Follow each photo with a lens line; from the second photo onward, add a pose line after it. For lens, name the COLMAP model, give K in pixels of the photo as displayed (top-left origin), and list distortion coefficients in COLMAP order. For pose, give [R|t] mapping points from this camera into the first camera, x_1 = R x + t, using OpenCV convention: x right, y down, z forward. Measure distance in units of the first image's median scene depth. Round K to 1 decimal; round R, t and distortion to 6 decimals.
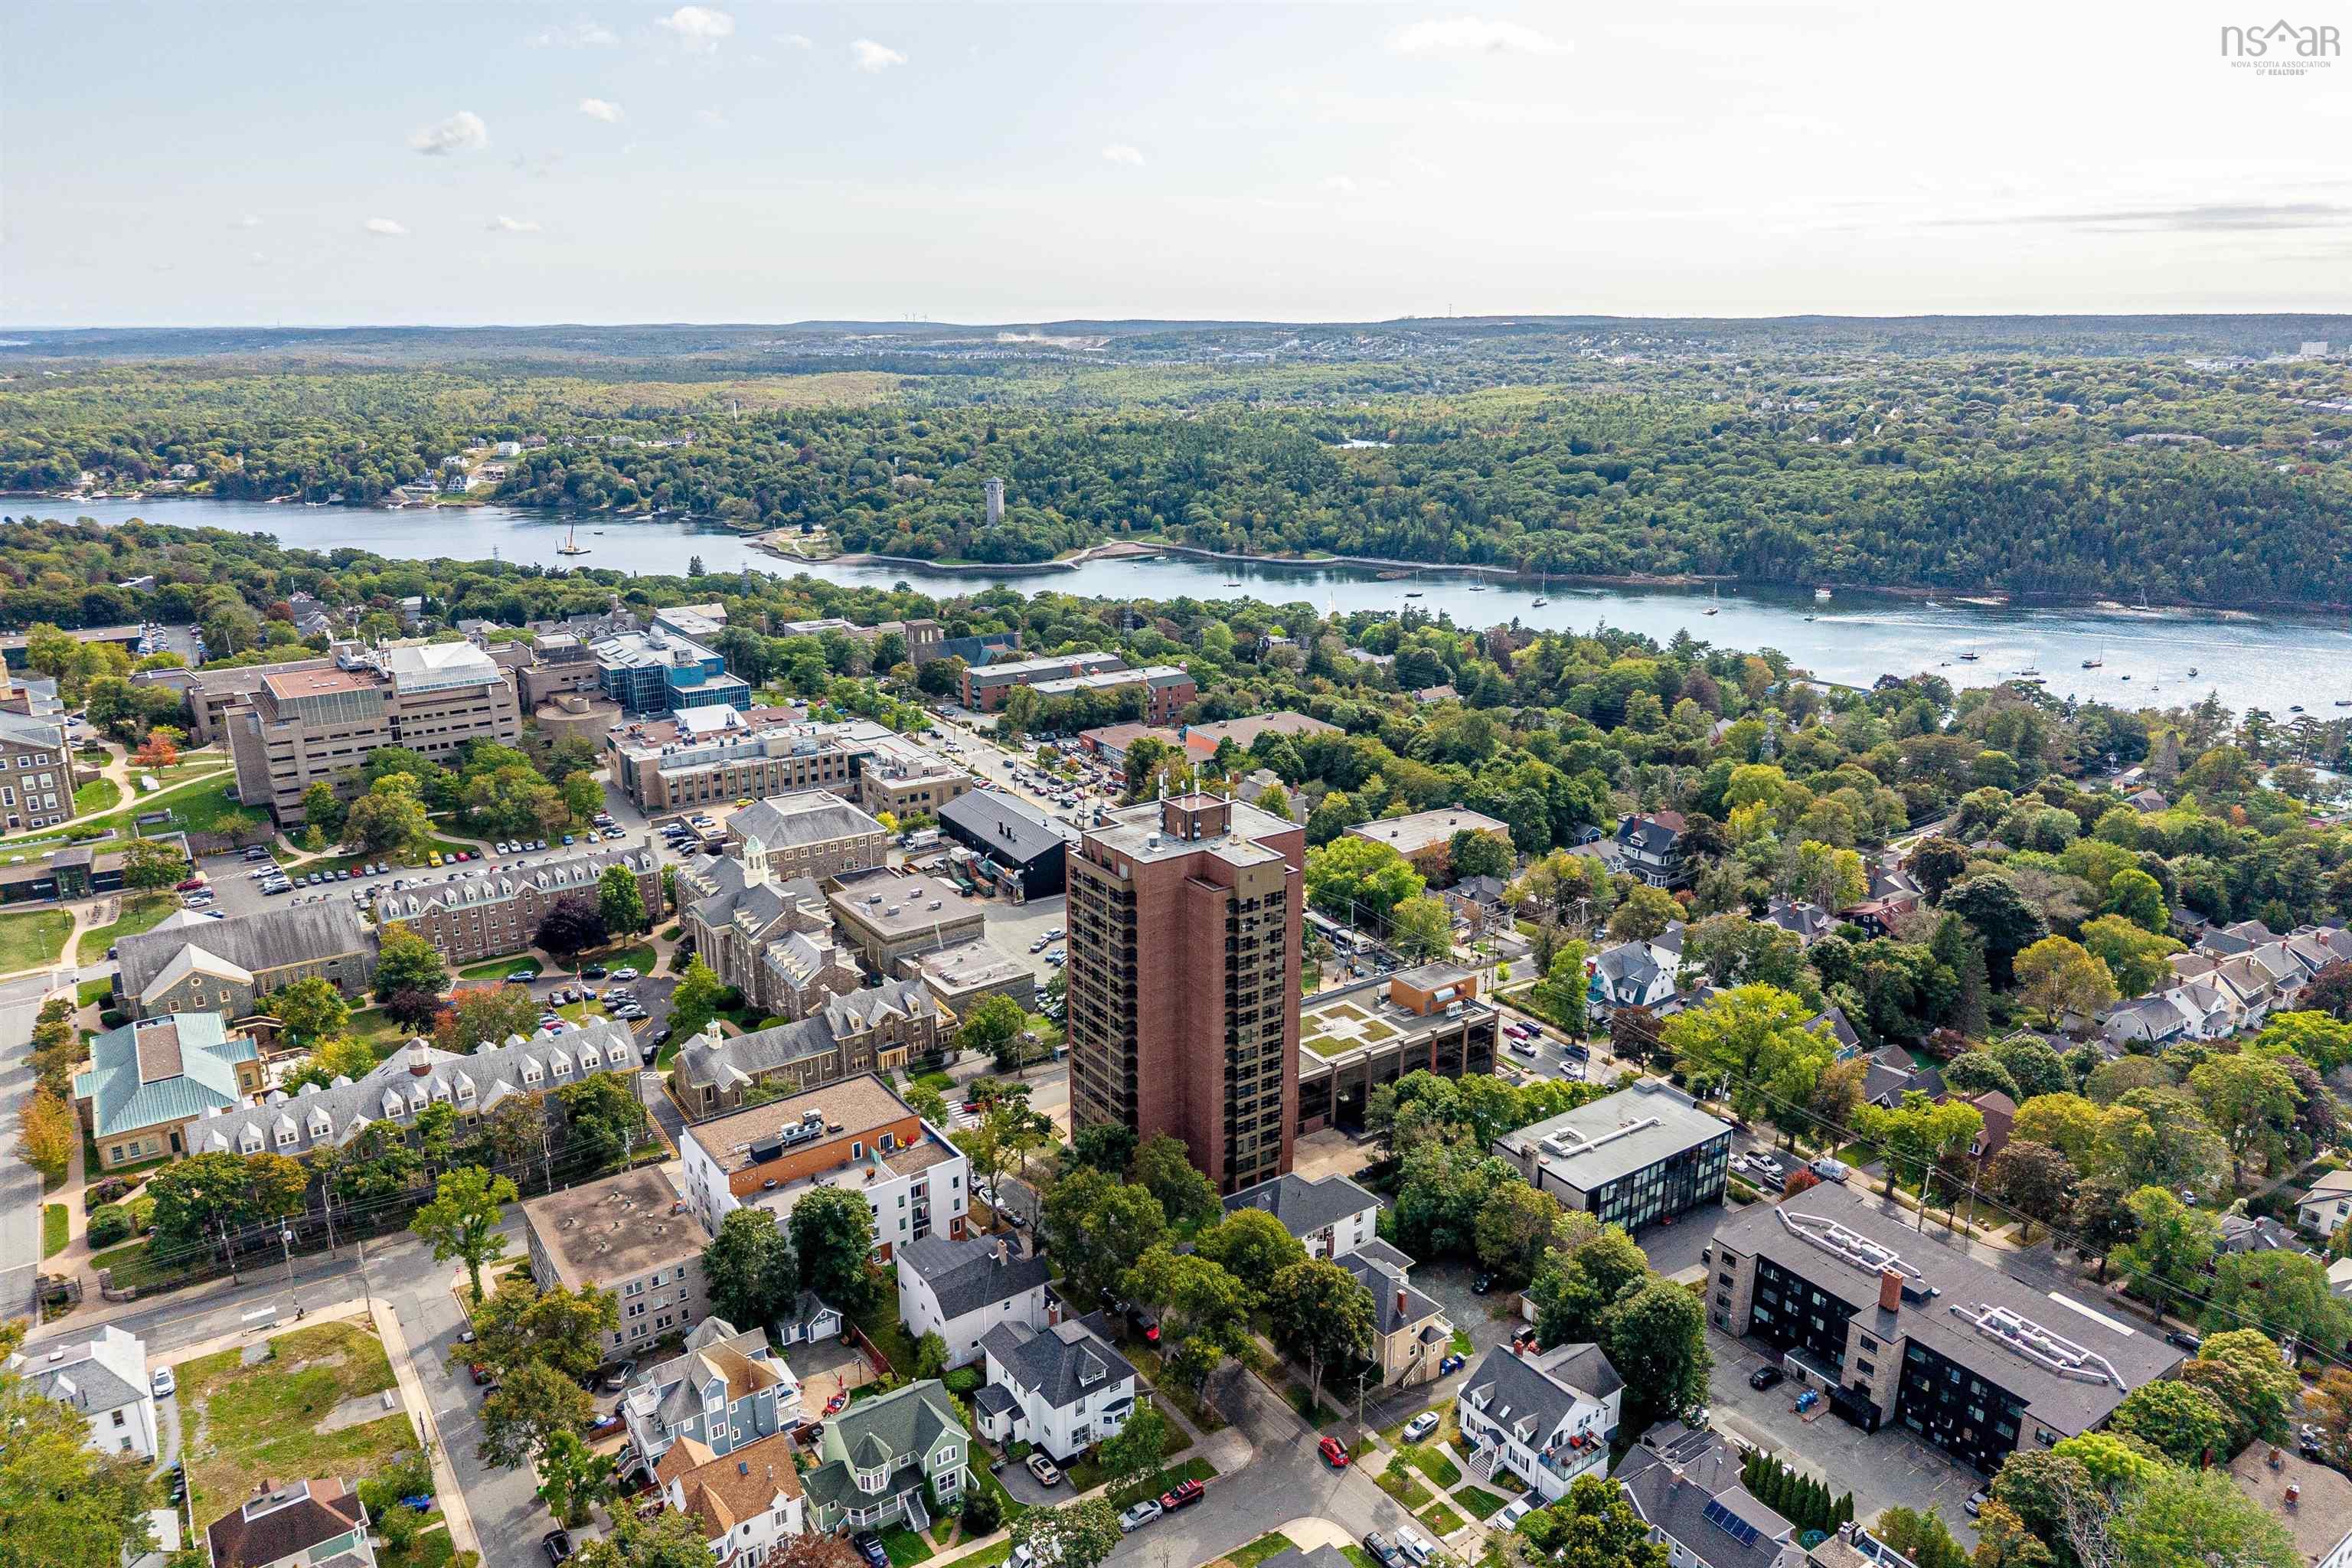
lens RADIAL K [[1608.1, 0, 1178.1], [0, 1608.1, 865.8], [0, 0, 1]] dist [0.027888, -0.003457]
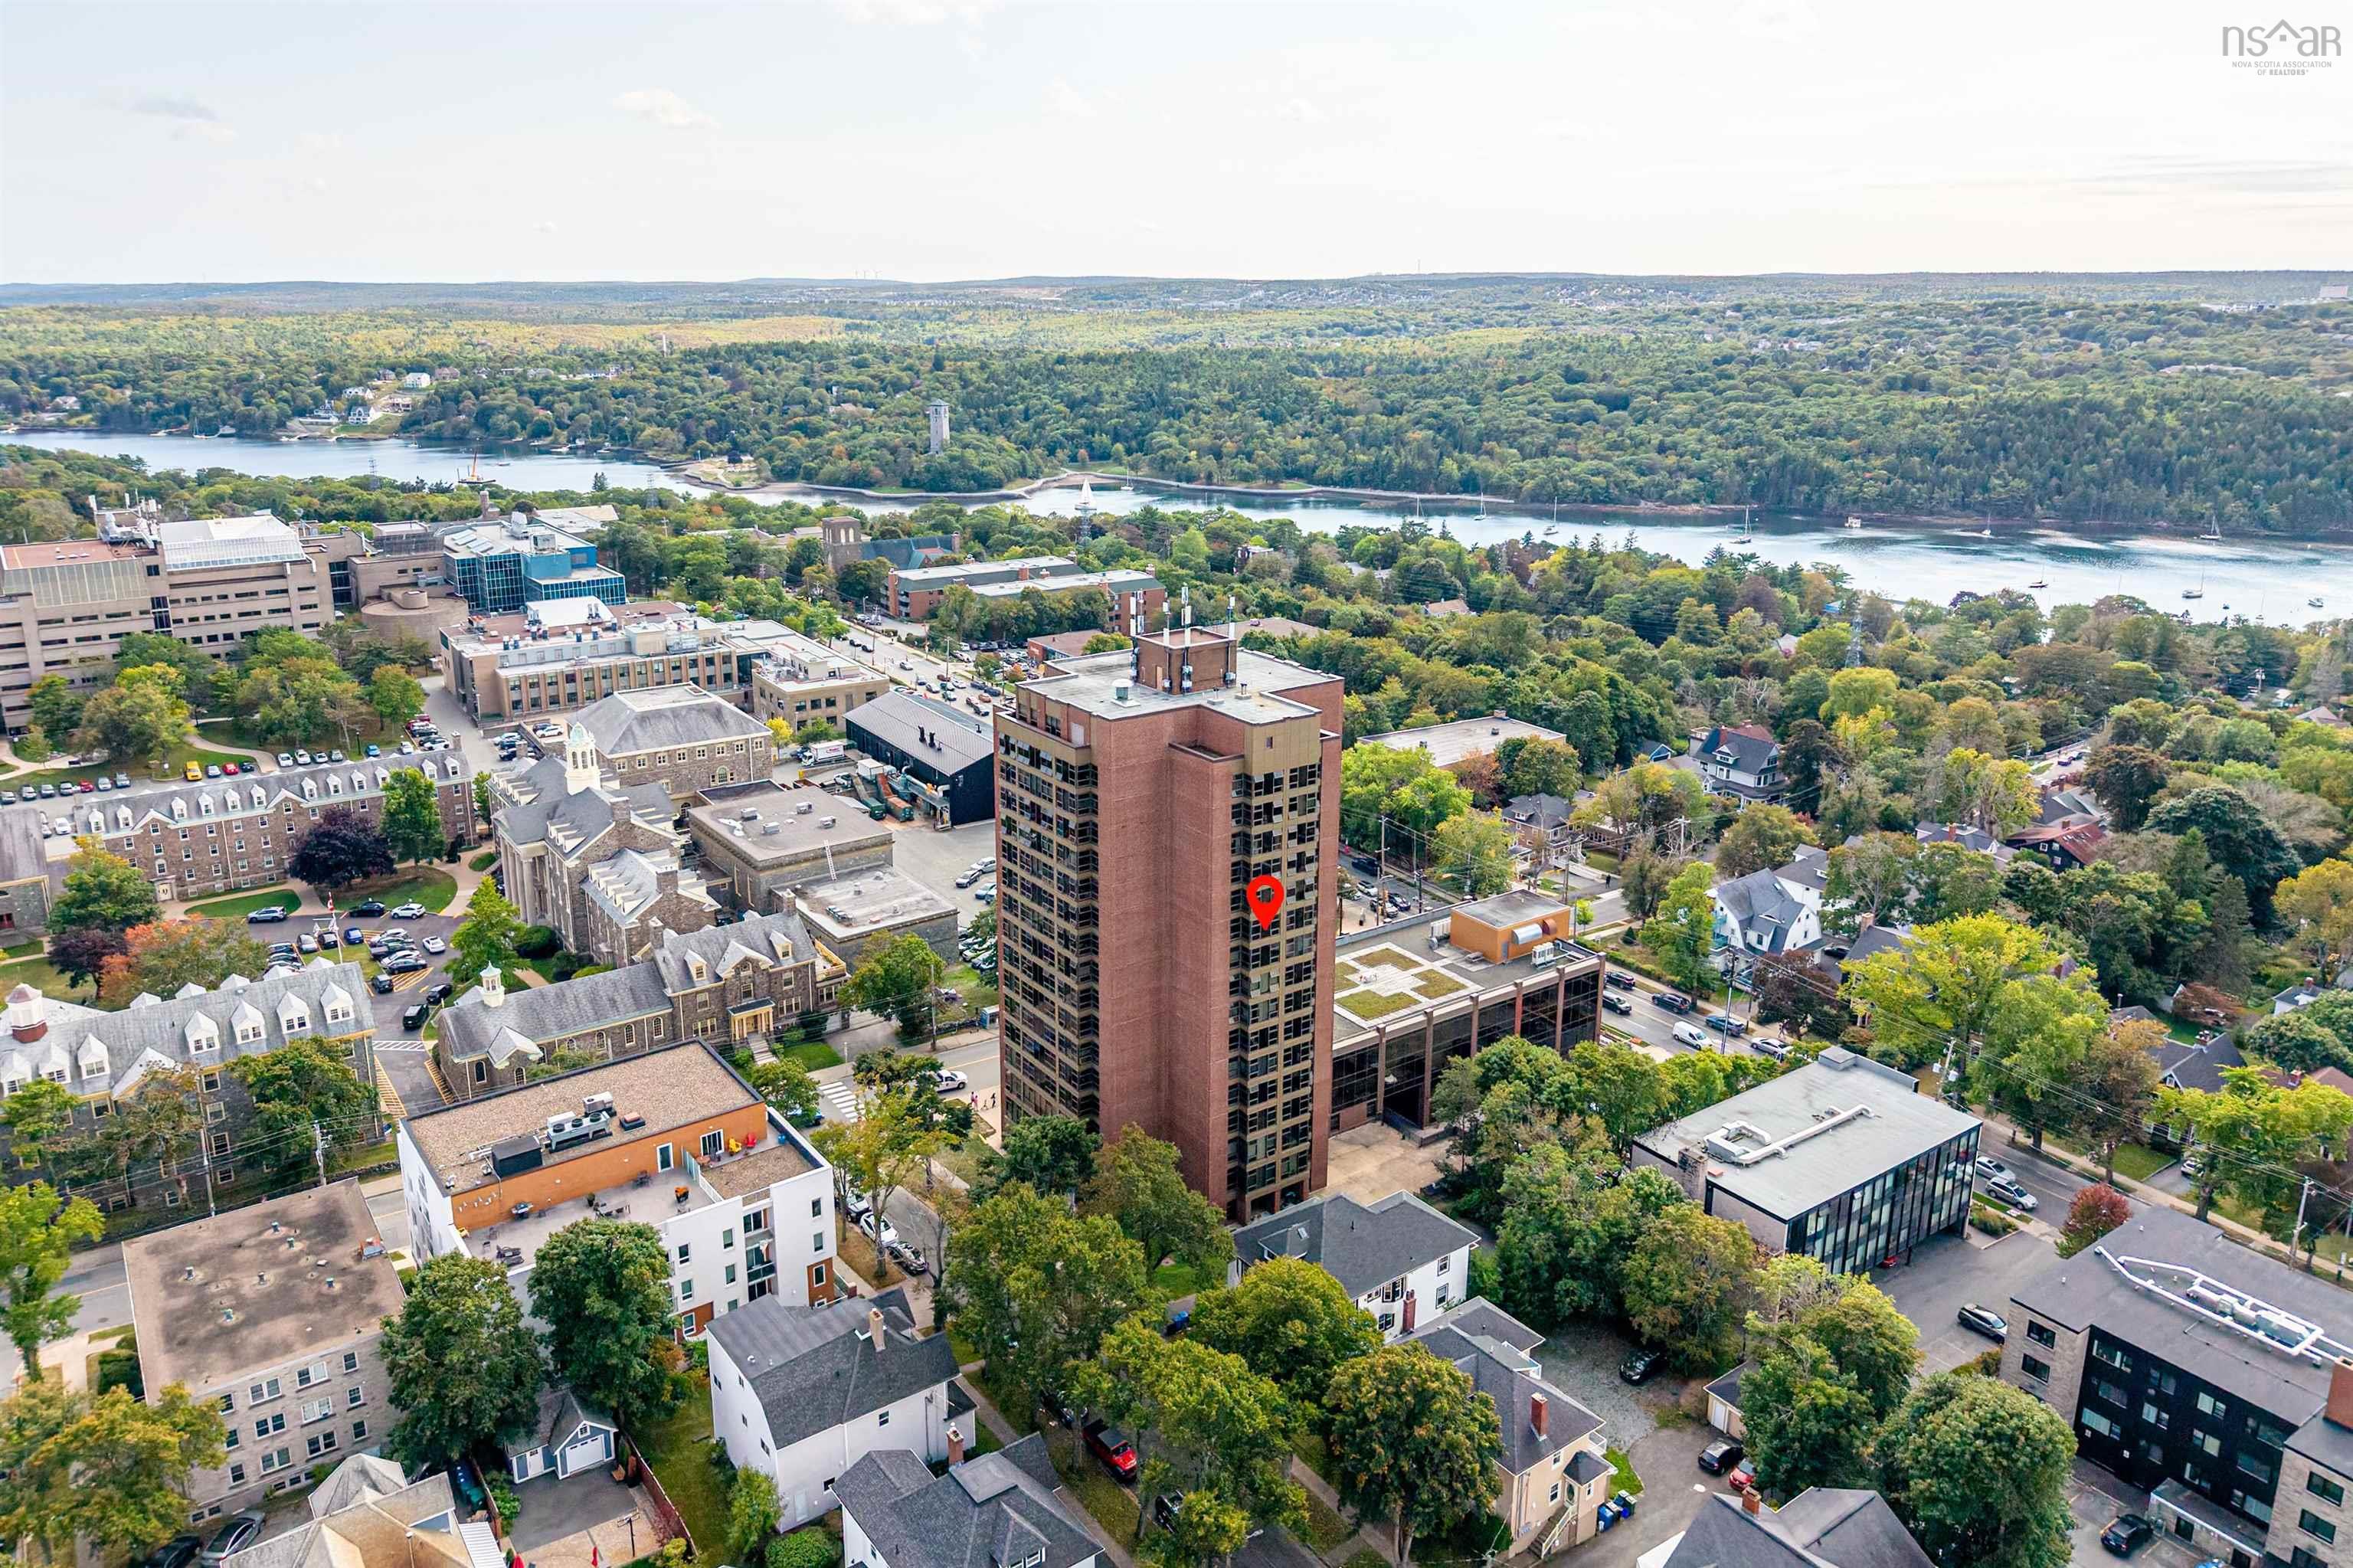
lens RADIAL K [[1645.5, 0, 1129.7], [0, 1645.5, 783.7], [0, 0, 1]] dist [-0.002456, 0.025222]
pose [[0.999992, -0.000529, -0.004017, -0.007066], [0.000368, 0.999205, -0.039874, 0.037197], [0.004035, 0.039872, 0.999197, 0.233394]]
